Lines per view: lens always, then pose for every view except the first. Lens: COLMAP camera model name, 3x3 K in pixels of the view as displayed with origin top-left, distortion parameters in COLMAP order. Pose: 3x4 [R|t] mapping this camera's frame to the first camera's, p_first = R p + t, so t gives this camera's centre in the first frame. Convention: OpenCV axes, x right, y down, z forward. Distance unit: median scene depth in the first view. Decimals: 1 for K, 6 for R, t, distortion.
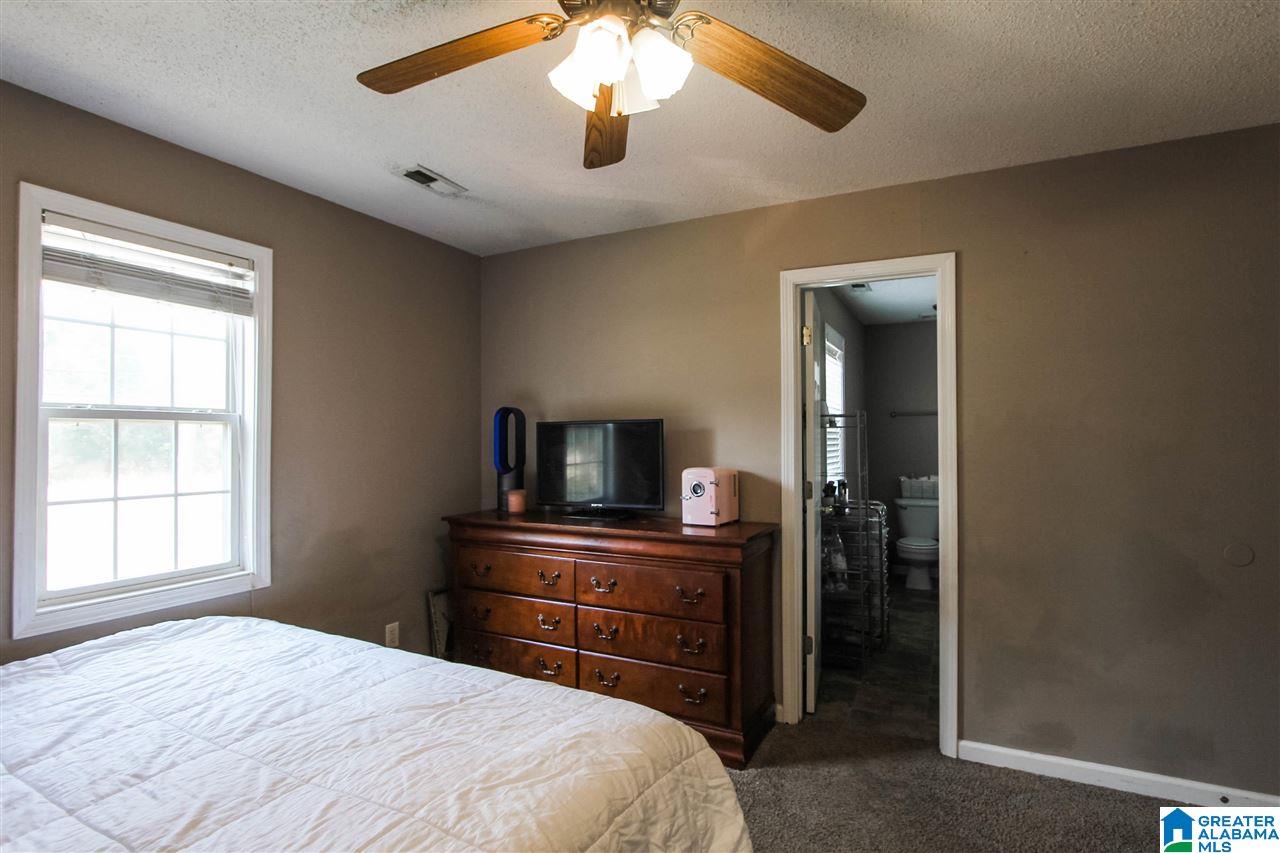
lens RADIAL K [[635.3, 0, 640.0], [0, 635.3, 426.5], [0, 0, 1]] dist [-0.023601, -0.000221]
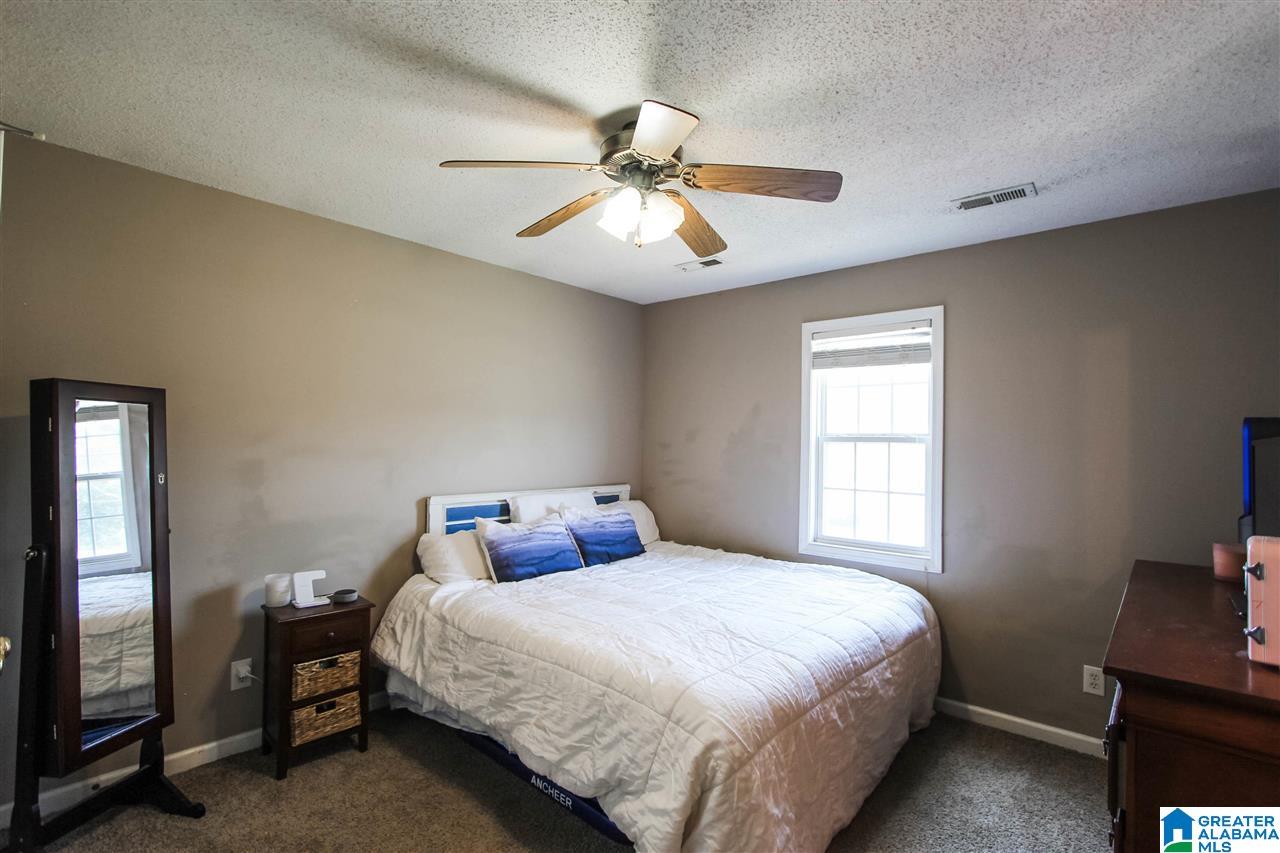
lens RADIAL K [[592.4, 0, 640.0], [0, 592.4, 426.5], [0, 0, 1]] dist [-0.014859, 0.000194]
pose [[-0.256424, -0.024465, -0.966255, 0.836456], [0.003673, 0.999648, -0.026286, -0.013840], [0.966558, -0.010289, -0.256243, 0.851497]]
